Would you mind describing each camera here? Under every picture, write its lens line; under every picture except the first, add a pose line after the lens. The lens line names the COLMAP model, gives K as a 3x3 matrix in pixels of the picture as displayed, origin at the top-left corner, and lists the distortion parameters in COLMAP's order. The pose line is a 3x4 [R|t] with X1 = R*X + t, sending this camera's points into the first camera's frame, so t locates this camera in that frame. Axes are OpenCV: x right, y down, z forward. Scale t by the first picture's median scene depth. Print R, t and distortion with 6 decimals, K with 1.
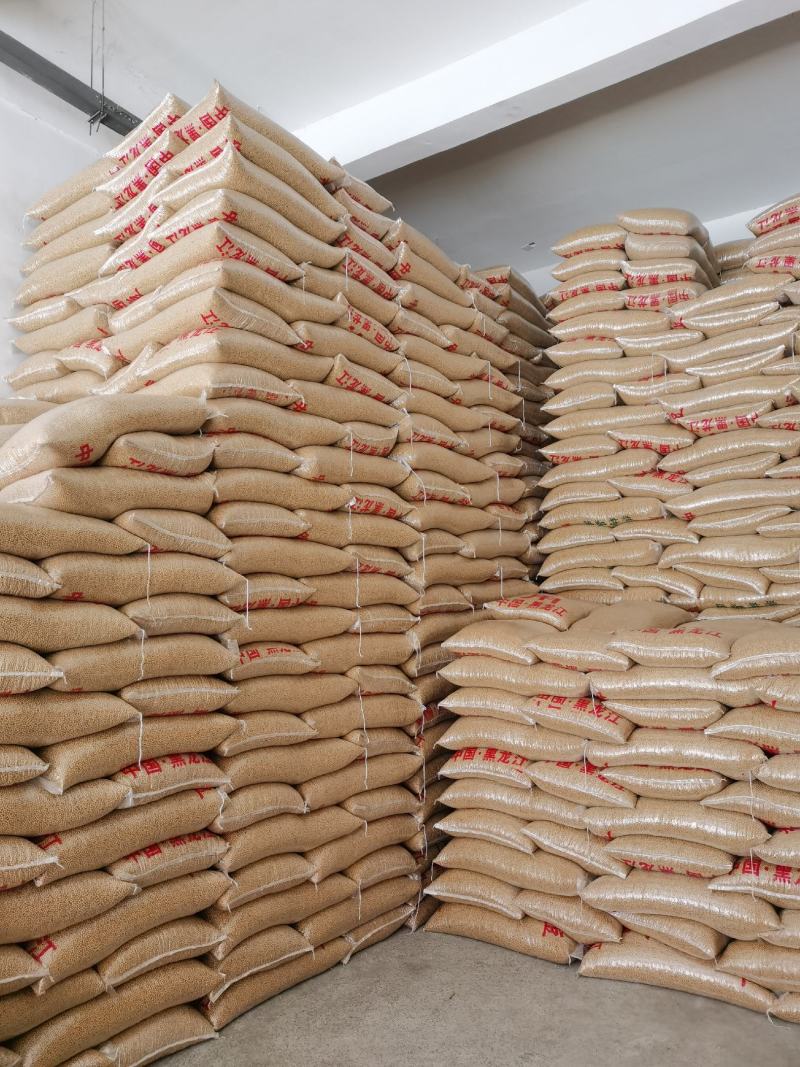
lens RADIAL K [[815.1, 0, 393.7], [0, 815.1, 533.3], [0, 0, 1]] dist [0.053605, -0.046098]
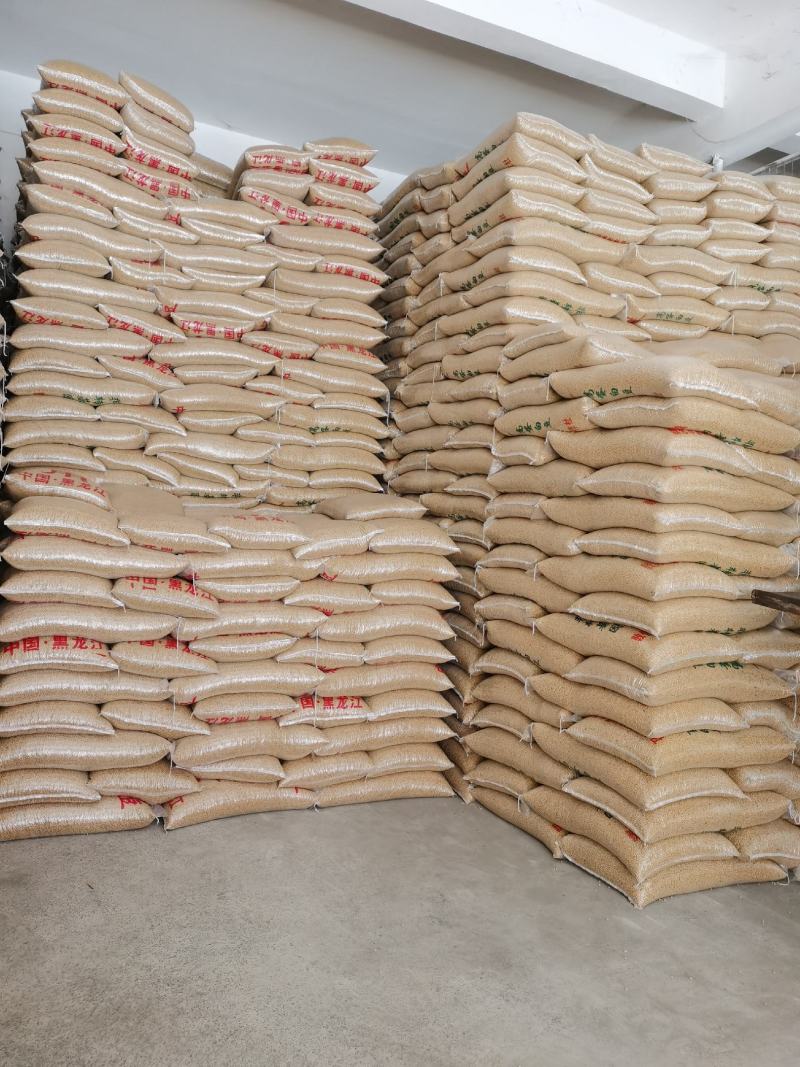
lens RADIAL K [[815.1, 0, 393.7], [0, 815.1, 533.3], [0, 0, 1]] dist [0.053605, -0.046098]
pose [[0.502797, 0.021730, 0.864132, -0.441406], [-0.146325, 0.987396, 0.060309, 0.035050], [-0.851930, -0.156768, 0.499639, 0.214141]]
